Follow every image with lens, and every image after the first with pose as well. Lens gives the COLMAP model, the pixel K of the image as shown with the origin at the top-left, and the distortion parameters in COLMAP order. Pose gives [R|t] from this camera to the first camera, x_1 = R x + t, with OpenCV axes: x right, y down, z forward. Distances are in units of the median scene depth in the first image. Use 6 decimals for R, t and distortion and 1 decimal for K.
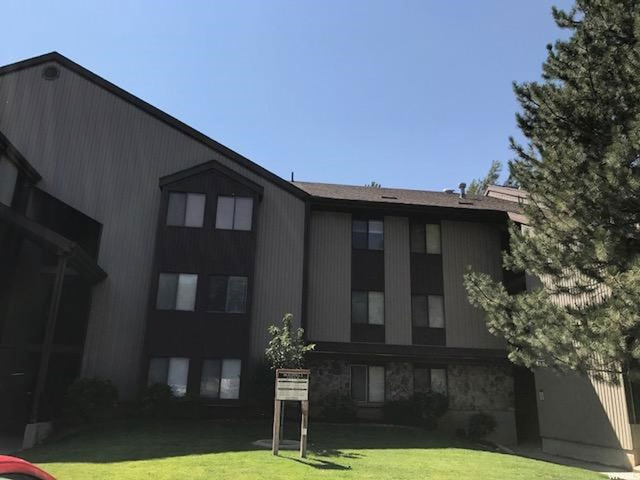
lens RADIAL K [[518.5, 0, 319.4], [0, 518.5, 235.8], [0, 0, 1]] dist [0.031526, -0.053433]
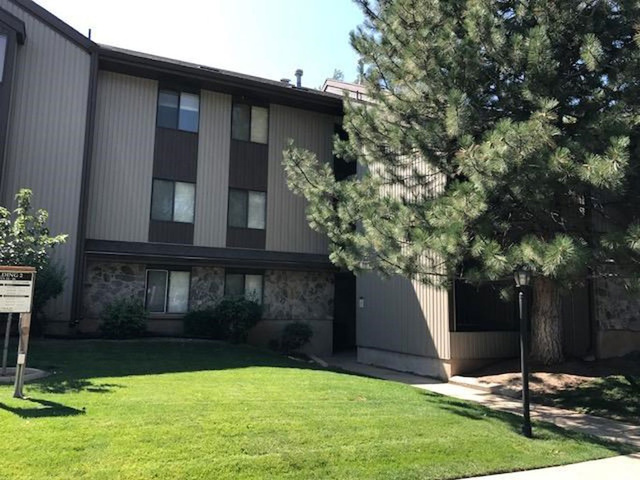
lens RADIAL K [[518.5, 0, 319.4], [0, 518.5, 235.8], [0, 0, 1]] dist [0.031526, -0.053433]
pose [[0.951821, 0.030186, 0.305165, 0.096809], [-0.079608, 0.985349, 0.150831, 0.076621], [-0.296141, -0.167857, 0.940279, 0.239933]]
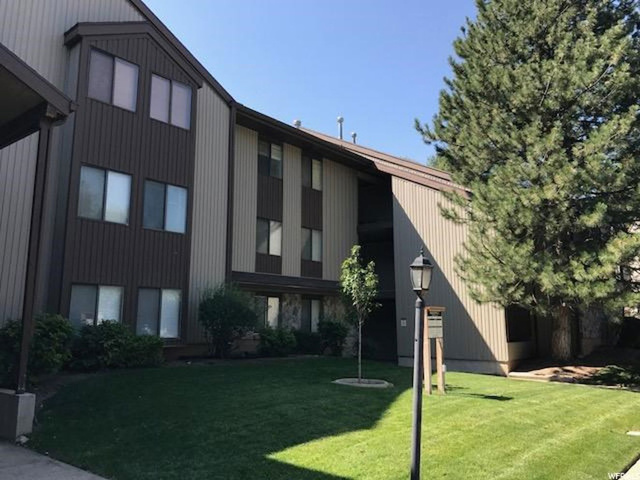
lens RADIAL K [[518.5, 0, 319.4], [0, 518.5, 235.8], [0, 0, 1]] dist [0.031526, -0.053433]
pose [[0.736960, 0.085713, 0.670480, -0.710160], [-0.179899, 0.981023, 0.072325, 0.076716], [-0.651557, -0.173919, 0.738394, 0.363015]]
